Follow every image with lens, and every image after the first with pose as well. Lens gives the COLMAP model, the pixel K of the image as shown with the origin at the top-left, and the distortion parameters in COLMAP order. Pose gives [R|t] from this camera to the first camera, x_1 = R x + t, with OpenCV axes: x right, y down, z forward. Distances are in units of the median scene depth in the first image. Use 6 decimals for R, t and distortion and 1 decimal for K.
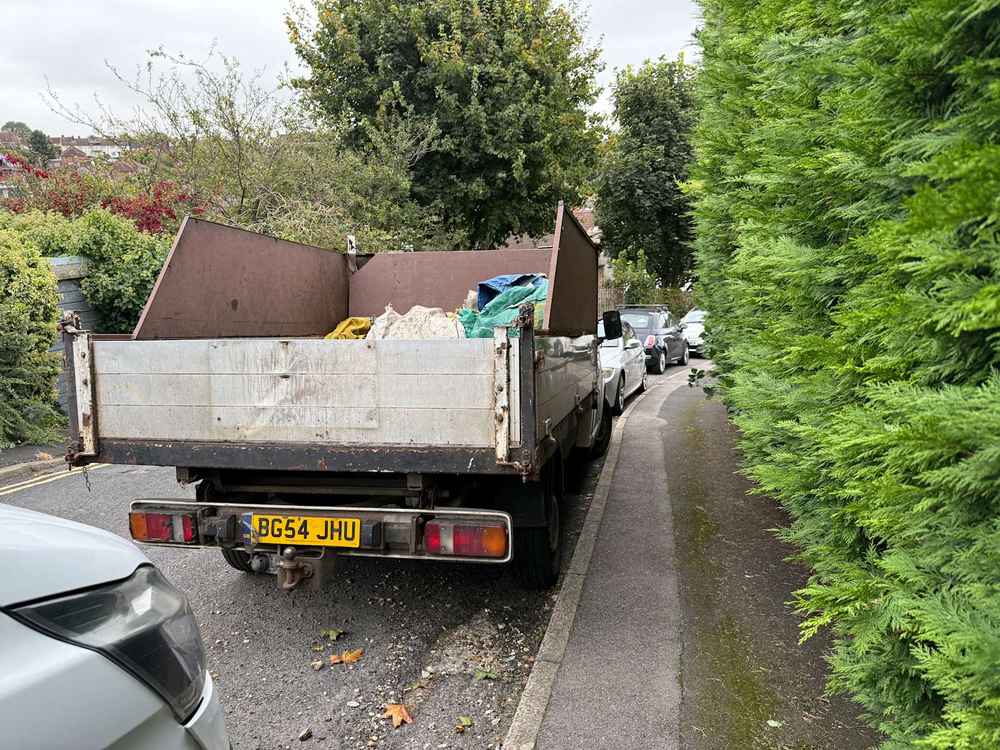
lens RADIAL K [[716.5, 0, 478.1], [0, 716.5, 381.7], [0, 0, 1]] dist [0.027752, -0.002338]
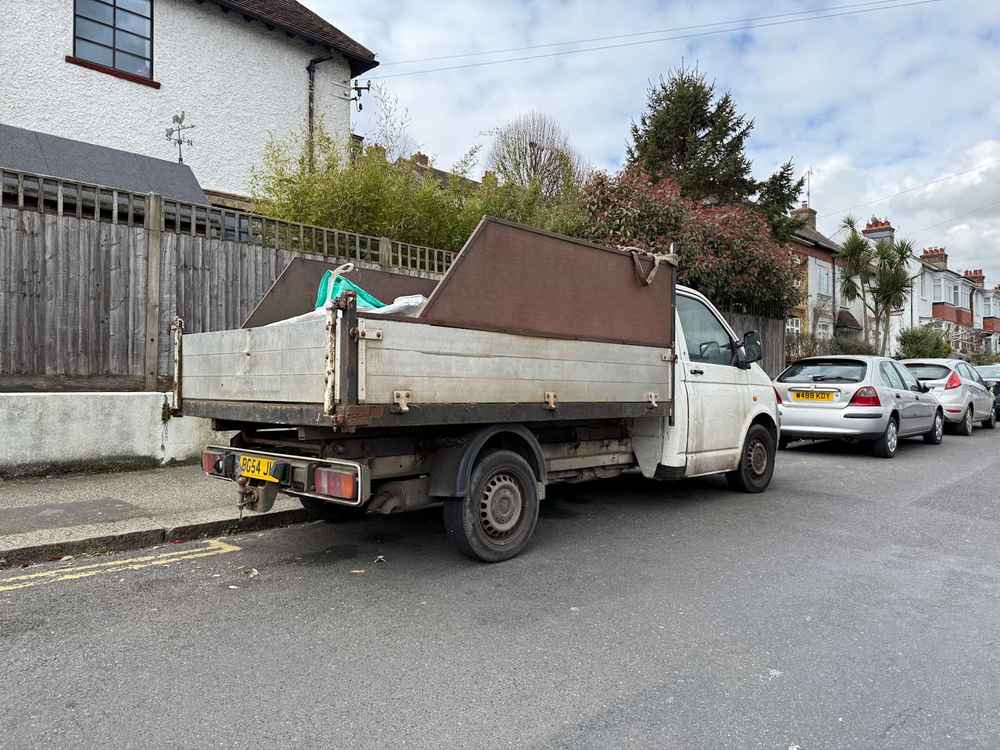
lens RADIAL K [[716.5, 0, 478.1], [0, 716.5, 381.7], [0, 0, 1]] dist [0.027752, -0.002338]
pose [[0.826117, 0.012183, -0.563368, 0.874390], [-0.058834, 0.996167, -0.064731, 0.107896], [0.560419, 0.086621, 0.823667, 0.094537]]
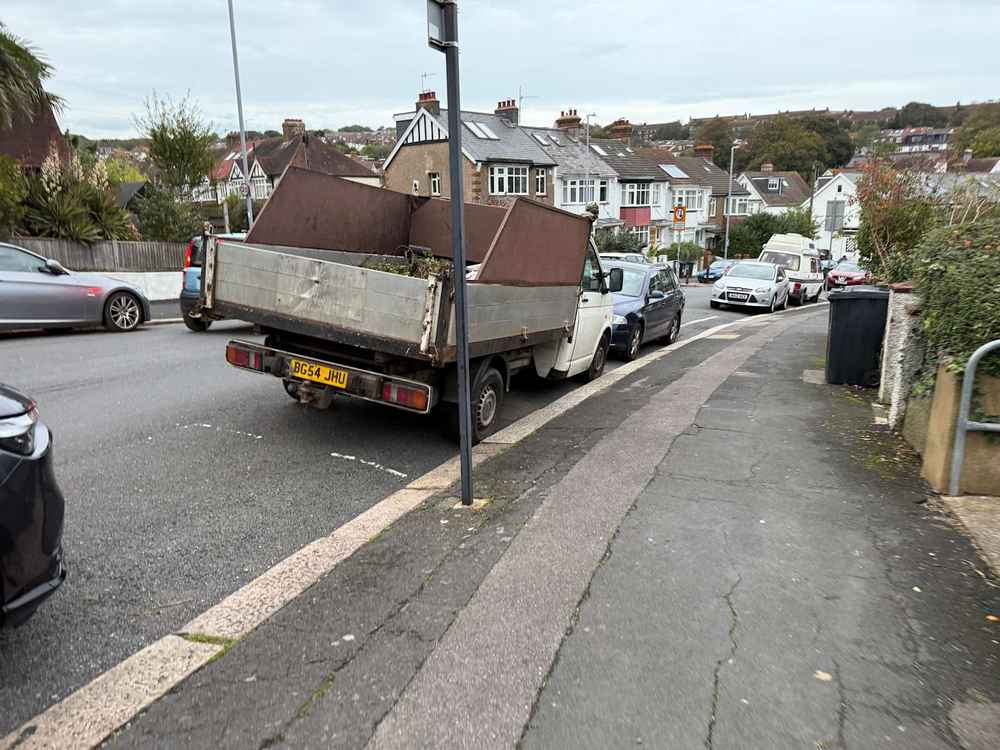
lens RADIAL K [[742.3, 0, 497.9], [0, 742.3, 407.0], [0, 0, 1]] dist [0.023730, -0.002336]
pose [[0.970149, 0.193301, -0.146445, 0.452387], [-0.170013, 0.972742, 0.157694, -0.068153], [0.172935, -0.128089, 0.976569, -0.672658]]
